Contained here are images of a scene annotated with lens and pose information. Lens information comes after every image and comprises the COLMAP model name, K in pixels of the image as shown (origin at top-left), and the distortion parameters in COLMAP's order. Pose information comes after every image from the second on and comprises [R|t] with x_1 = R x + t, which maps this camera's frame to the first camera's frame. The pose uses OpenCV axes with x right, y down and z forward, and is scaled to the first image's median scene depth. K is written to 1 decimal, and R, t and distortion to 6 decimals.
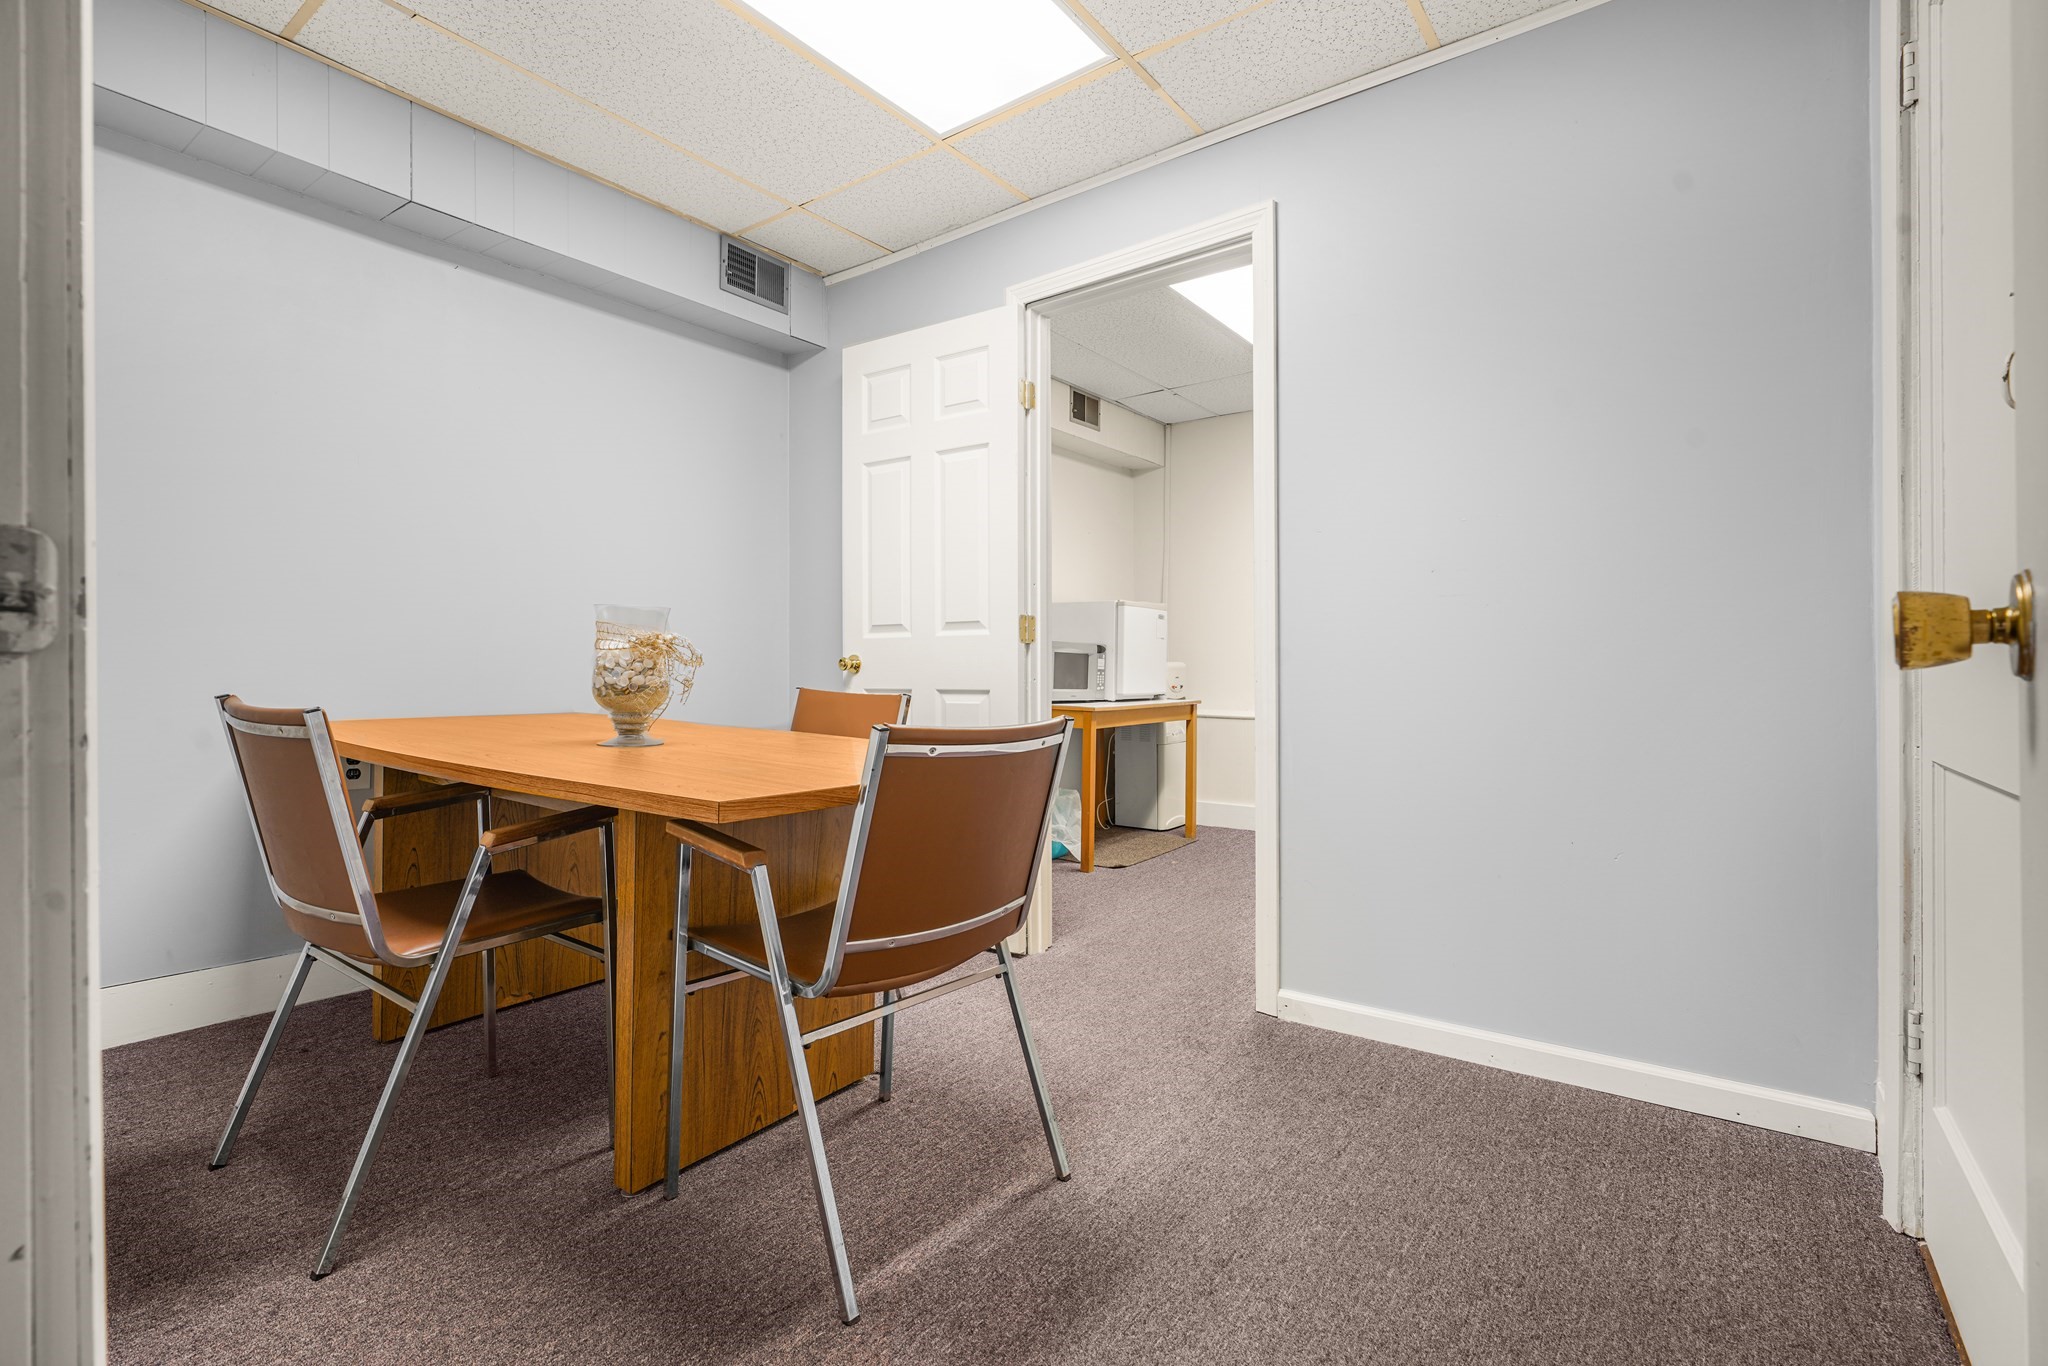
lens RADIAL K [[919.5, 0, 1032.8], [0, 919.5, 684.8], [0, 0, 1]] dist [-0.014262, 0.006901]
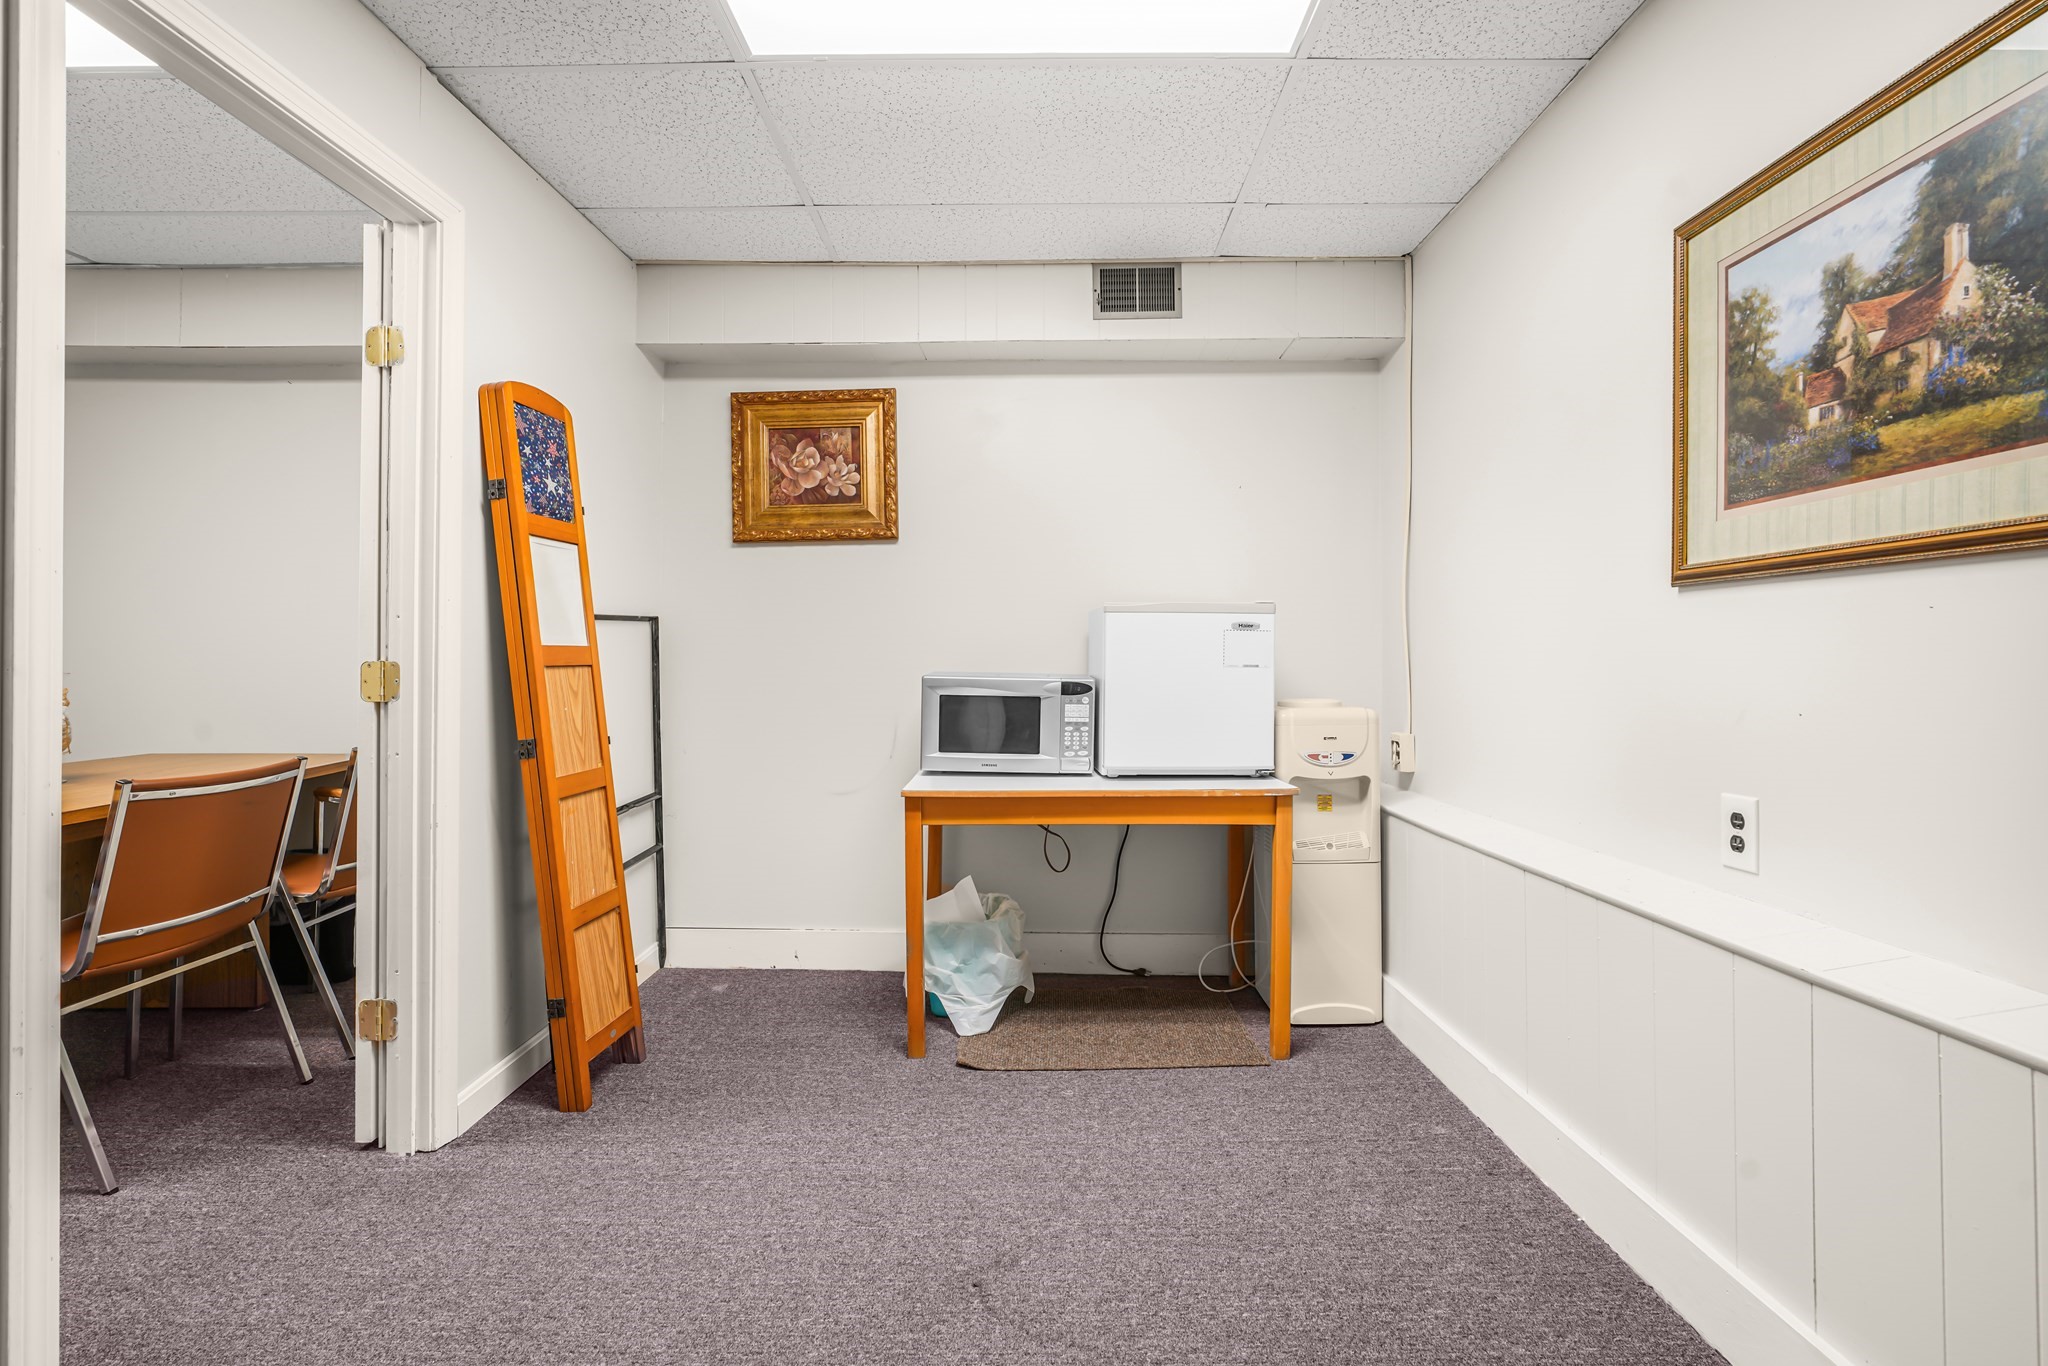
lens RADIAL K [[915.1, 0, 1032.6], [0, 915.1, 667.6], [0, 0, 1]] dist [-0.013313, 0.007796]
pose [[0.593261, -0.002148, -0.805007, 0.513564], [-0.016012, 0.999767, -0.014468, -0.041534], [0.804851, 0.021473, 0.593088, 0.601306]]
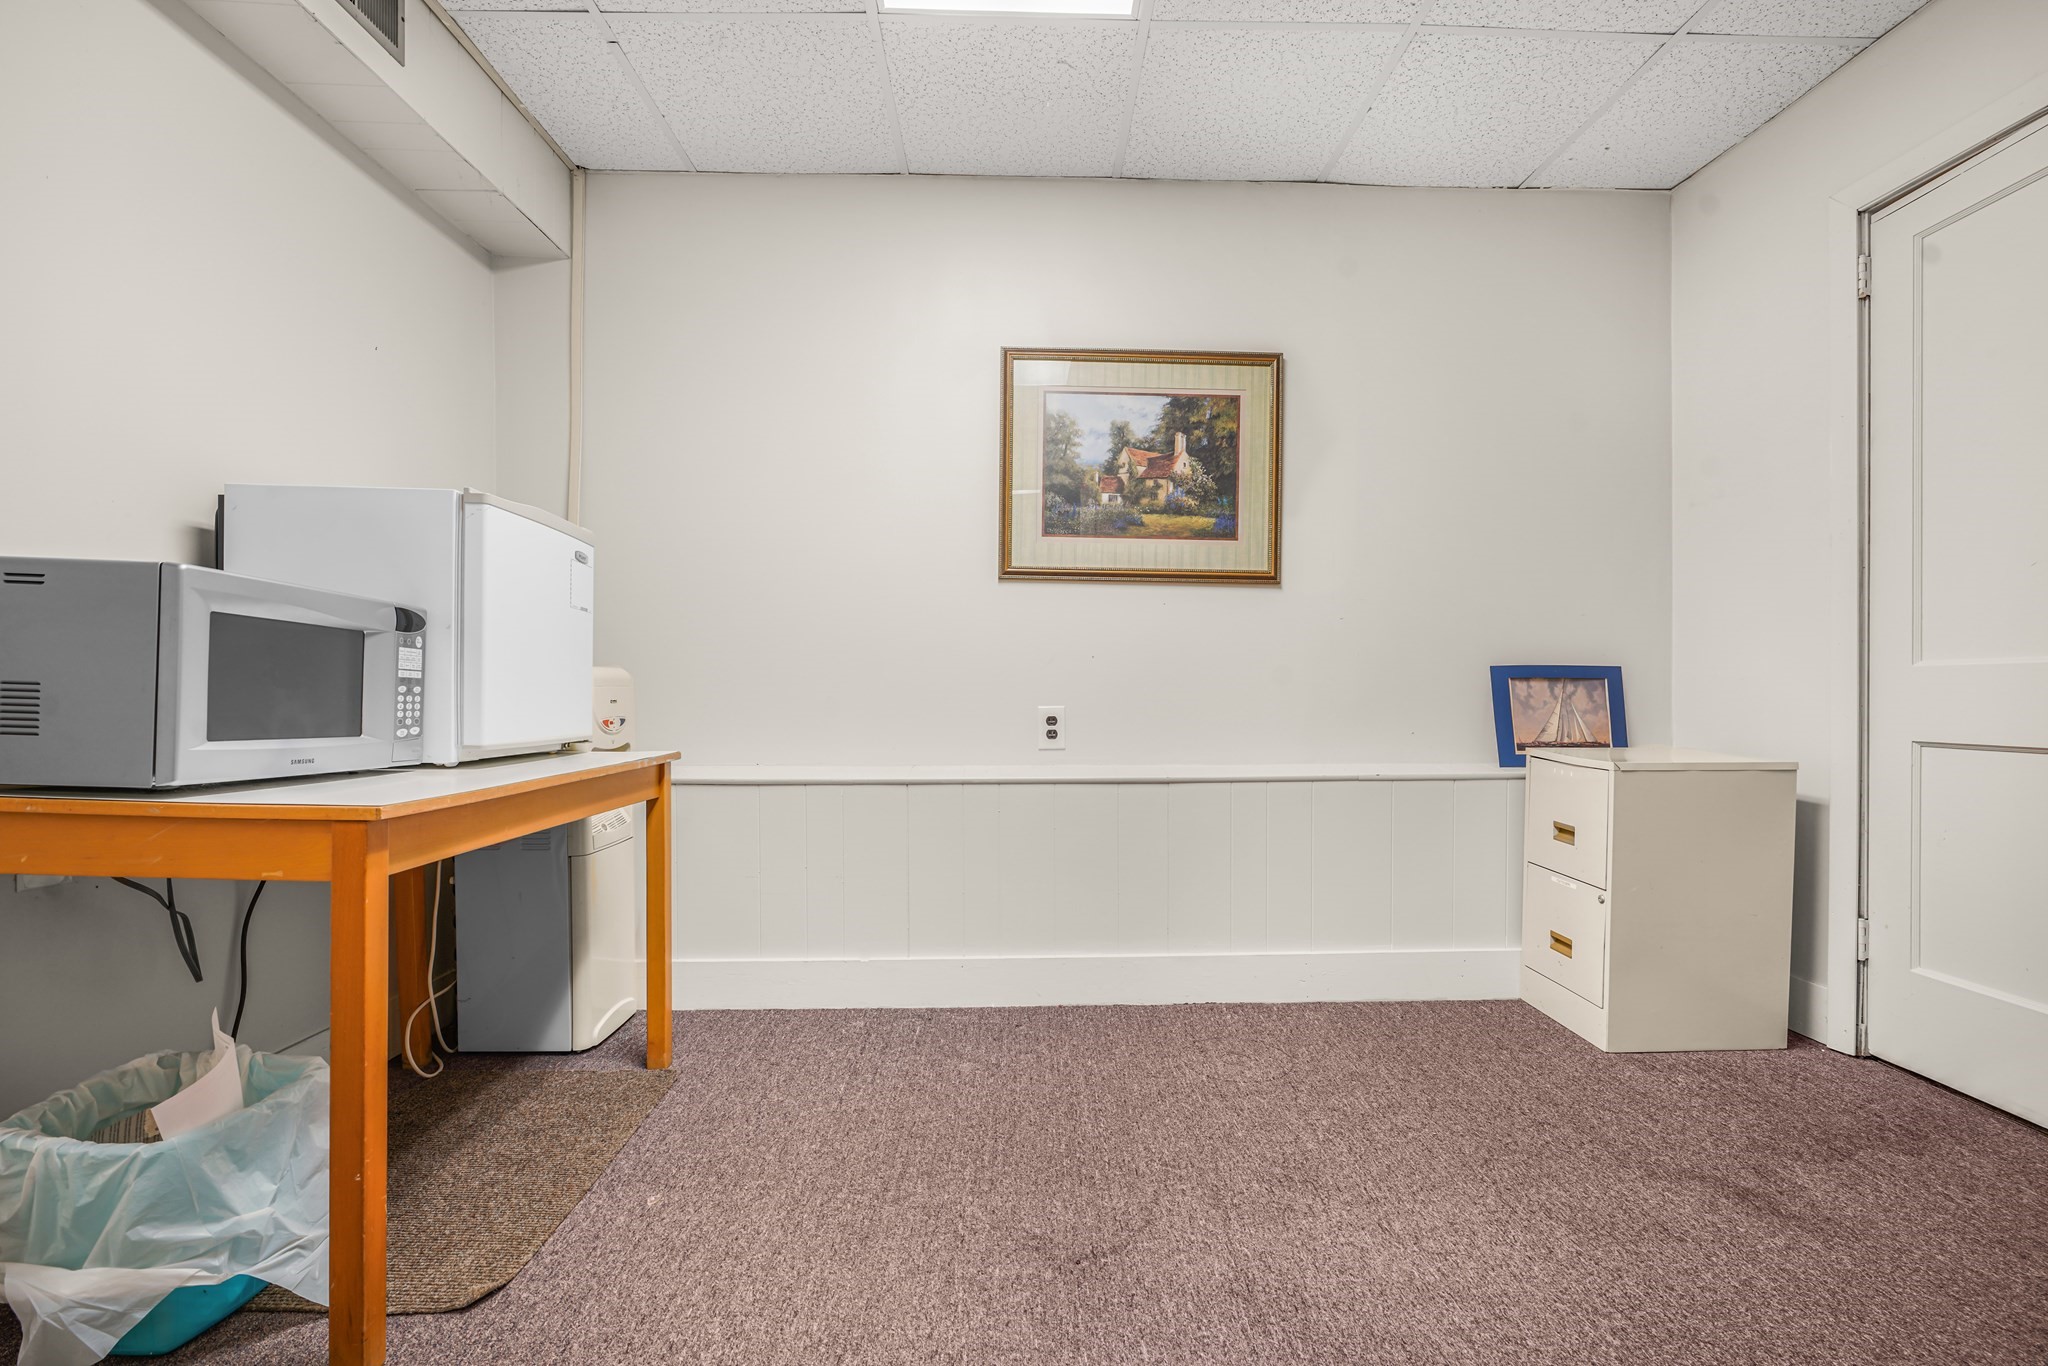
lens RADIAL K [[934.0, 0, 1024.4], [0, 934.0, 709.5], [0, 0, 1]] dist [-0.012804, 0.006486]
pose [[0.798027, -0.007690, 0.602573, 0.045698], [0.010807, 0.999940, -0.001551, -0.001837], [-0.602525, 0.007750, 0.798062, 0.553836]]
